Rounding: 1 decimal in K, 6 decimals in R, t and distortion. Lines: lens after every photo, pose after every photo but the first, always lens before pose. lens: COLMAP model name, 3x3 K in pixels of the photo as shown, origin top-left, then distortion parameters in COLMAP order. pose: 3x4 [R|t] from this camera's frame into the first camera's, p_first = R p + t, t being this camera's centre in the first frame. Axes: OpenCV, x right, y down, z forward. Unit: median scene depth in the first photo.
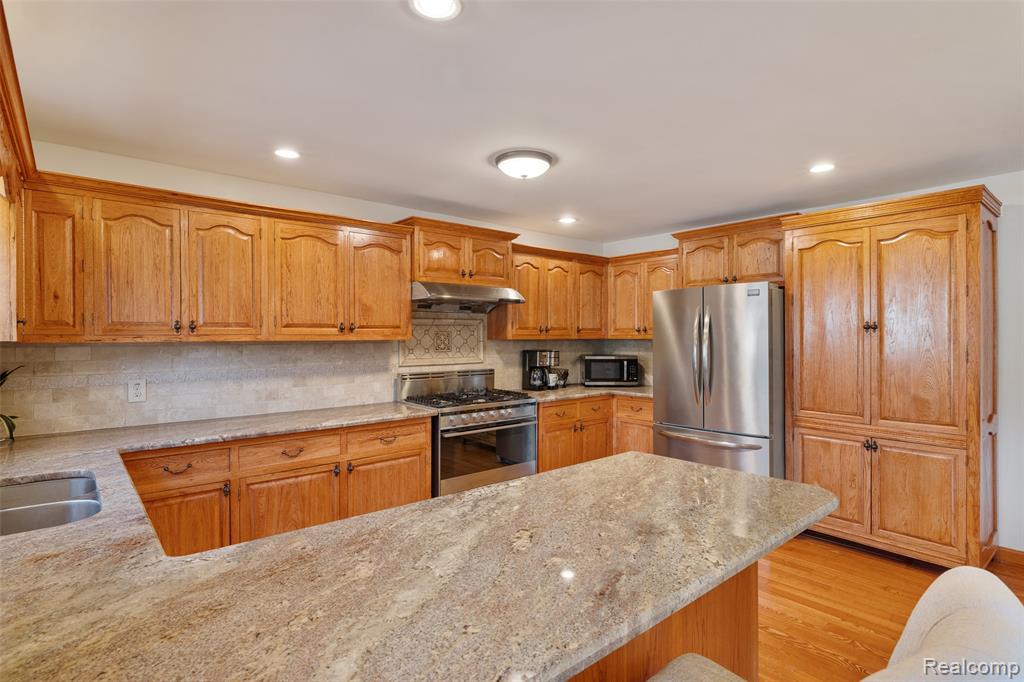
lens RADIAL K [[517.6, 0, 510.7], [0, 517.6, 337.3], [0, 0, 1]] dist [0.000077, 0.000091]
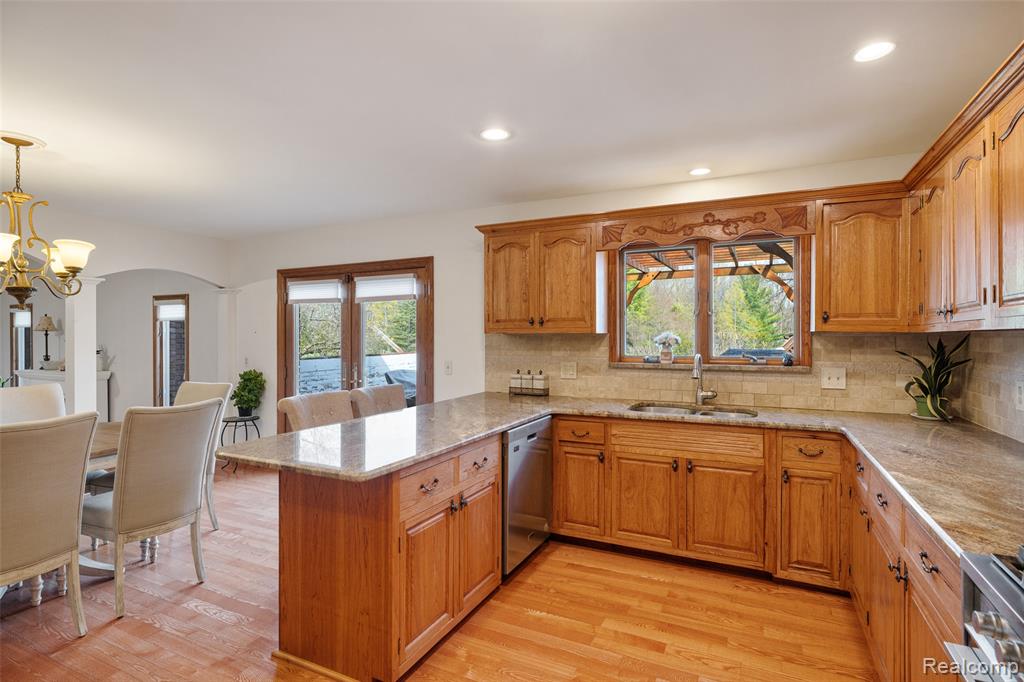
lens RADIAL K [[517.6, 0, 511.7], [0, 517.6, 338.7], [0, 0, 1]] dist [0.000077, 0.000091]
pose [[-0.917649, 0.003587, -0.397375, 0.231176], [0.002275, 0.999990, 0.003771, 0.012773], [0.397385, 0.002557, -0.917648, 1.222332]]
